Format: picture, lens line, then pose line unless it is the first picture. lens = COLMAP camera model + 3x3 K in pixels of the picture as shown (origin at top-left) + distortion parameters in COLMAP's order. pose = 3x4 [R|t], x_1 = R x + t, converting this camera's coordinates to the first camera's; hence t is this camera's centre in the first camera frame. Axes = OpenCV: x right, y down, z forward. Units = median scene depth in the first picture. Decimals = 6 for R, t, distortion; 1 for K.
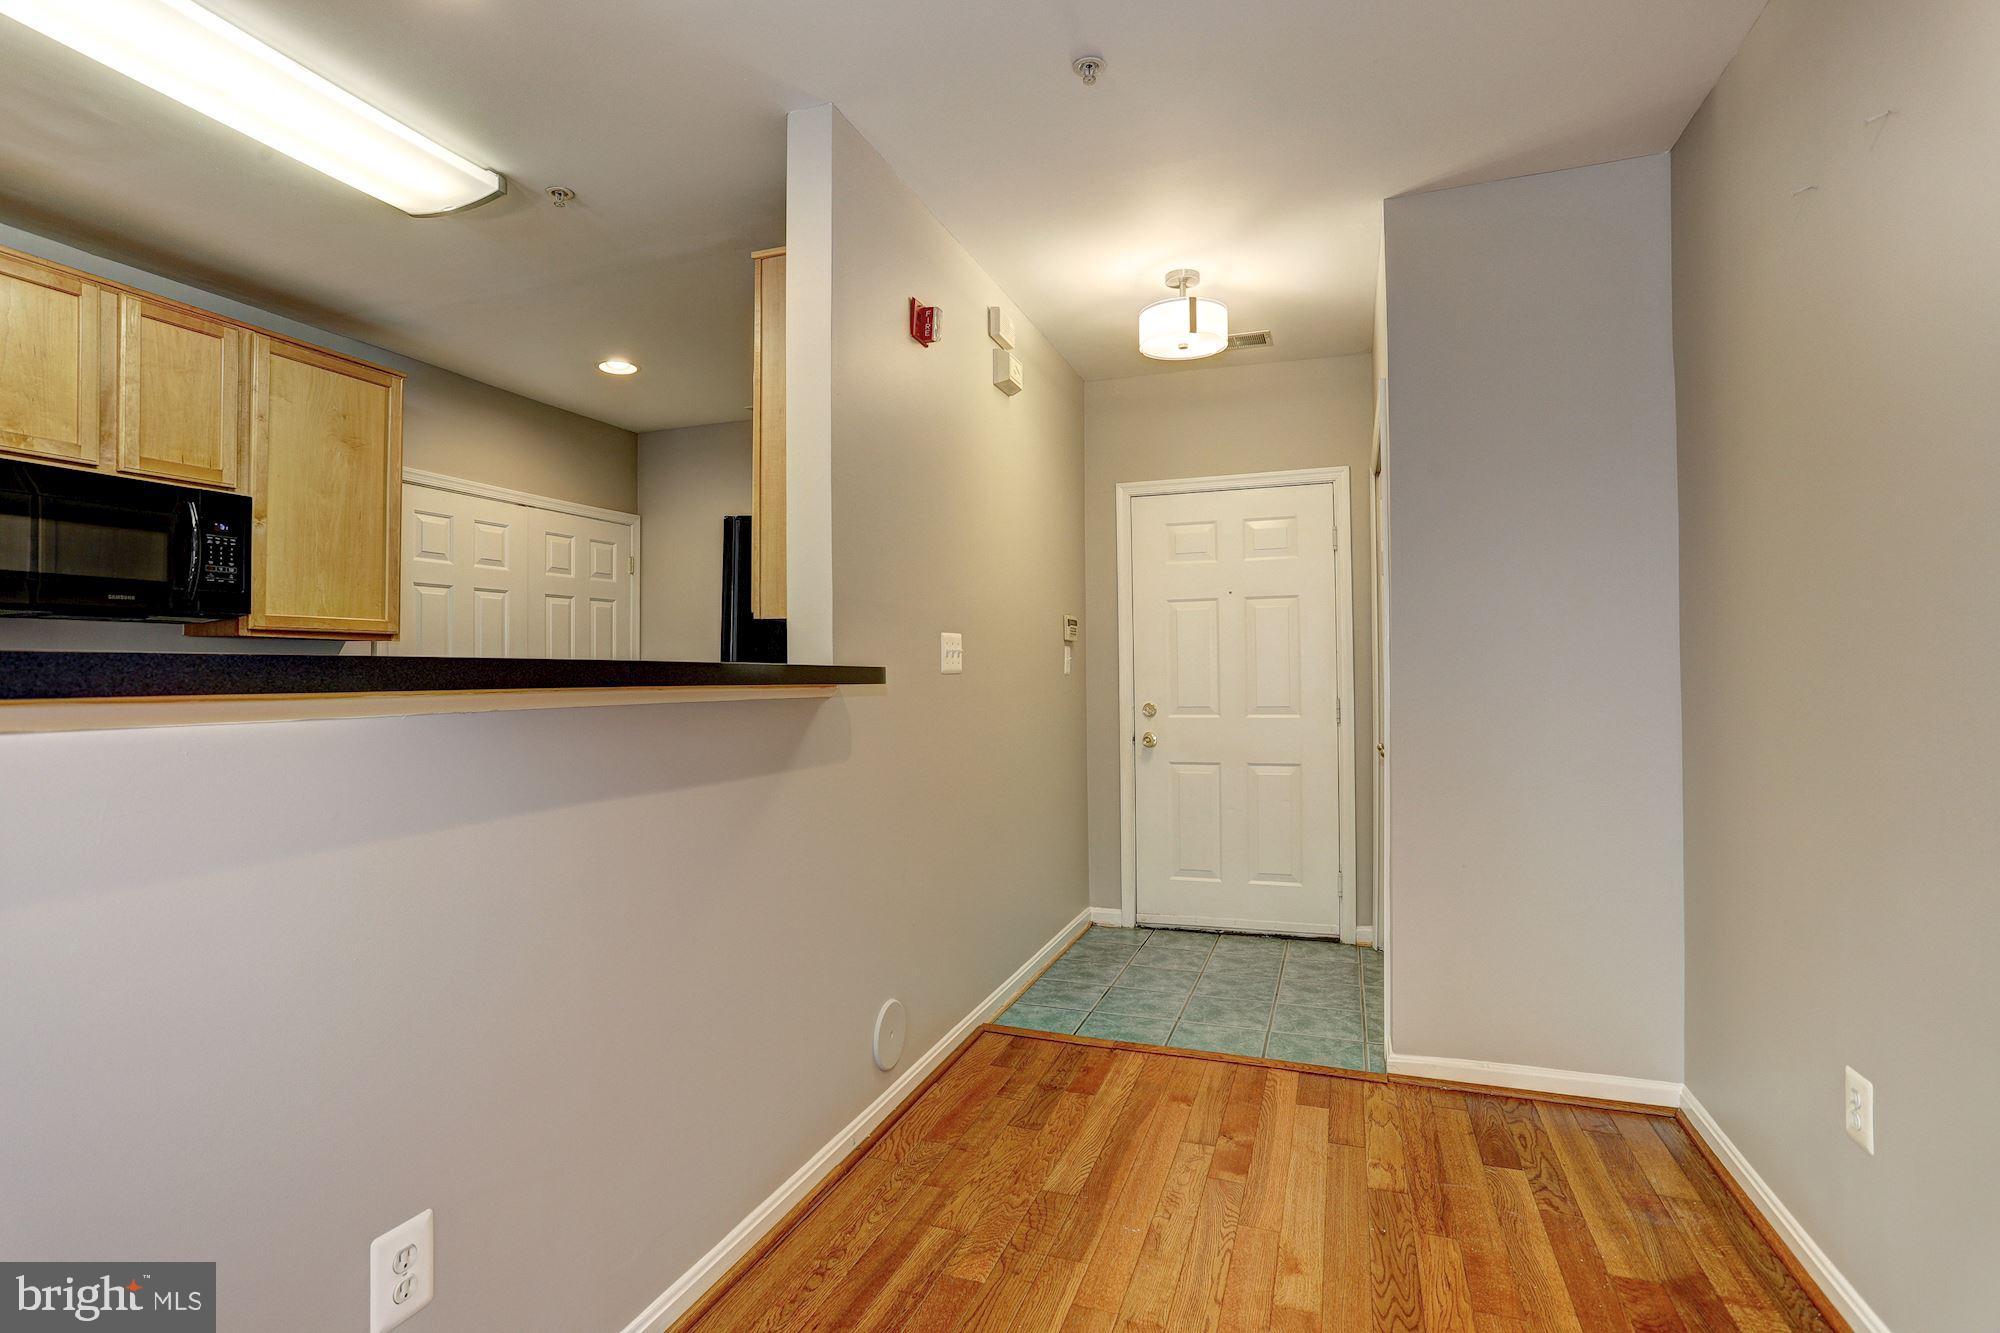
lens RADIAL K [[973.1, 0, 994.9], [0, 973.1, 674.5], [0, 0, 1]] dist [-0.046906, 0.021631]
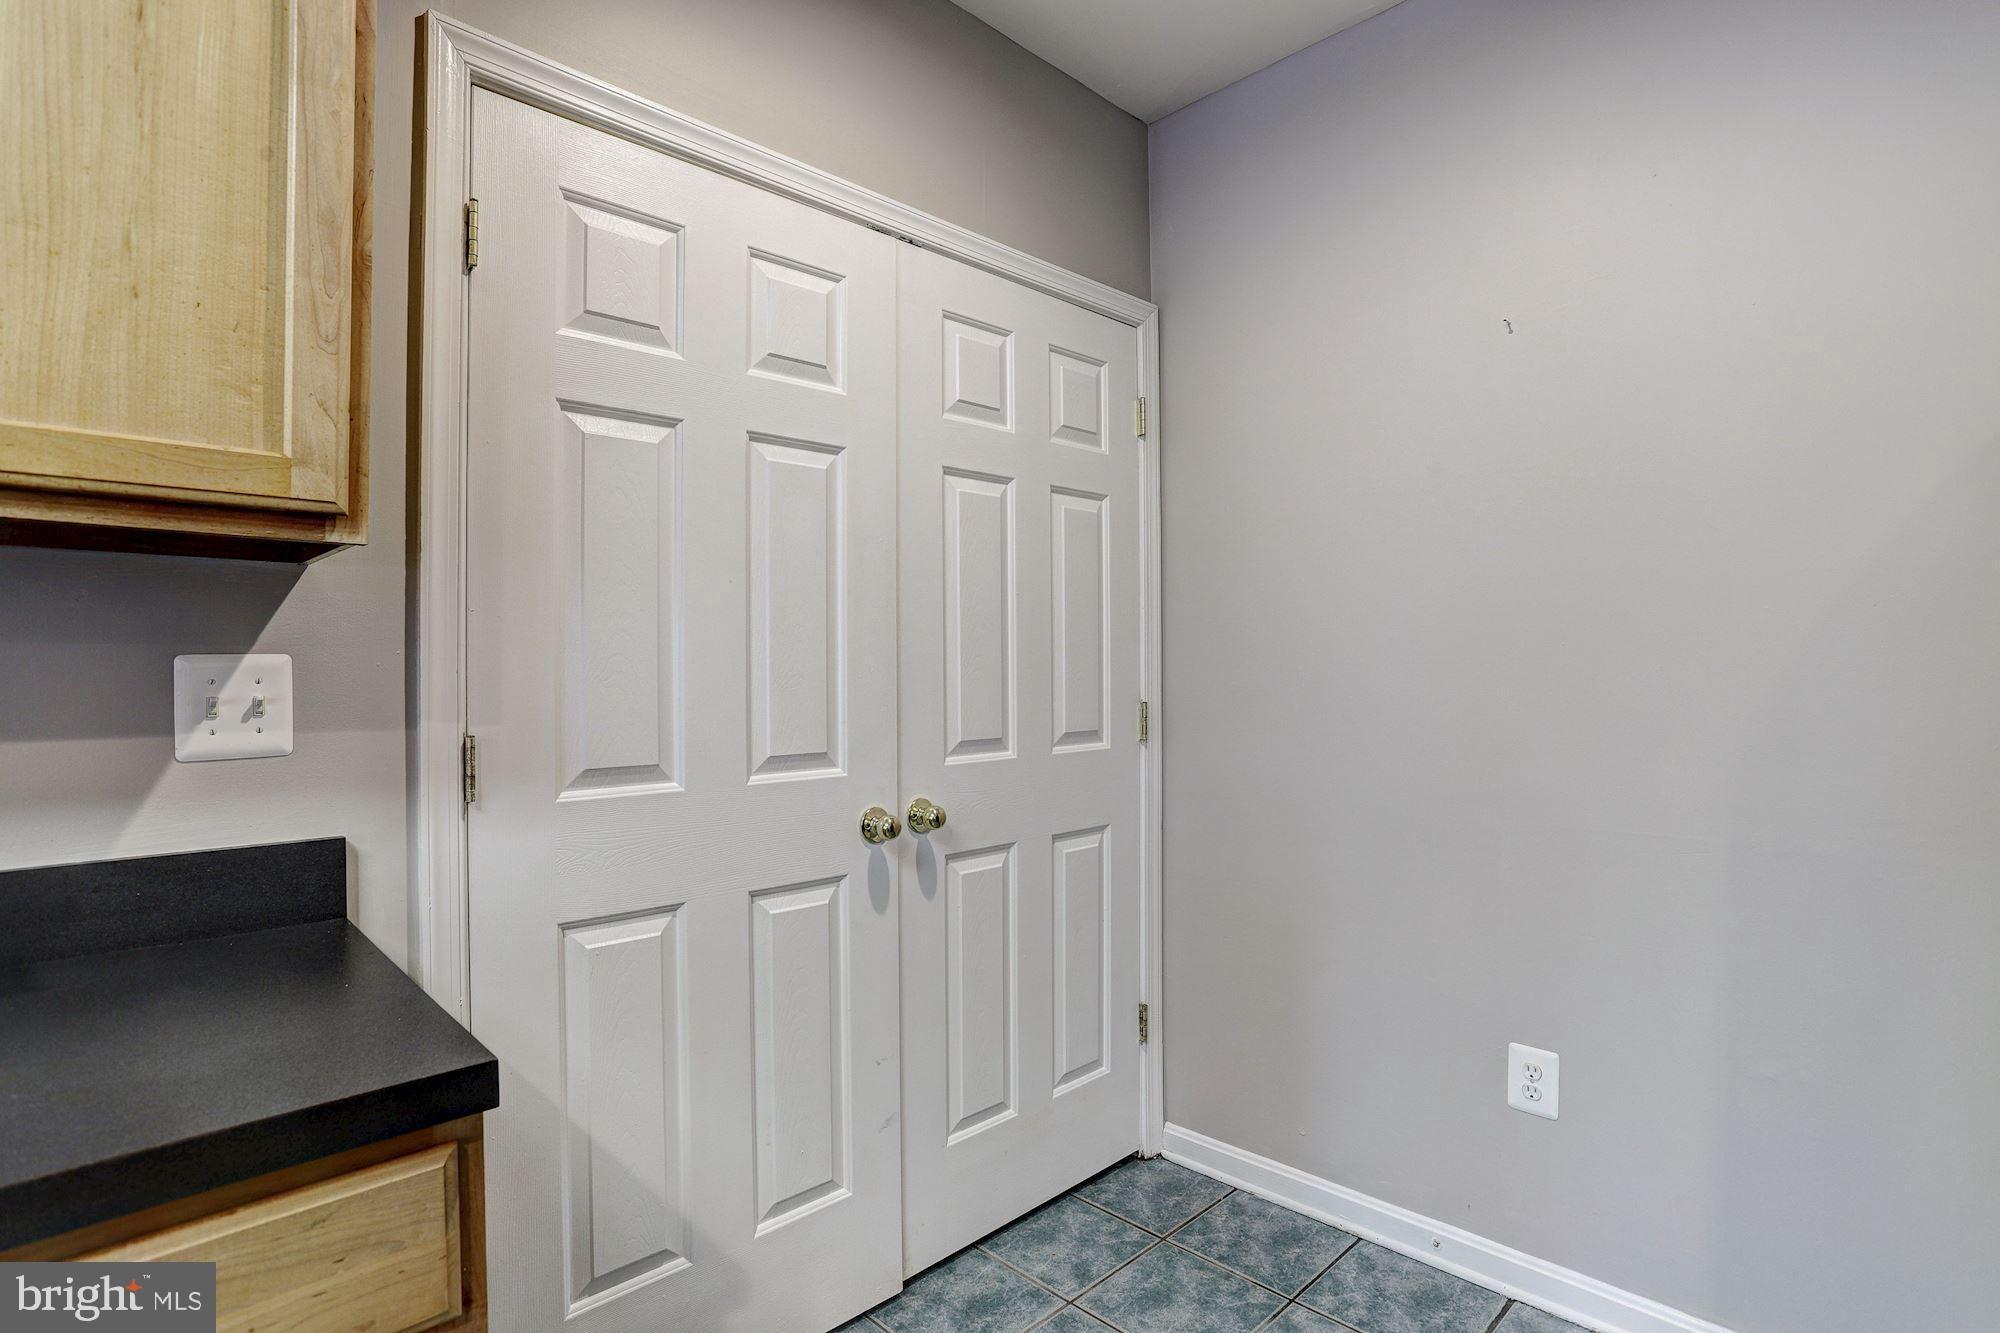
lens RADIAL K [[986.3, 0, 1001.3], [0, 986.3, 674.3], [0, 0, 1]] dist [-0.048976, 0.017895]
pose [[0.899132, -0.006966, -0.437623, -0.252122], [0.005182, 0.999973, -0.005271, 0.003054], [0.437648, 0.002471, 0.899143, 0.606411]]
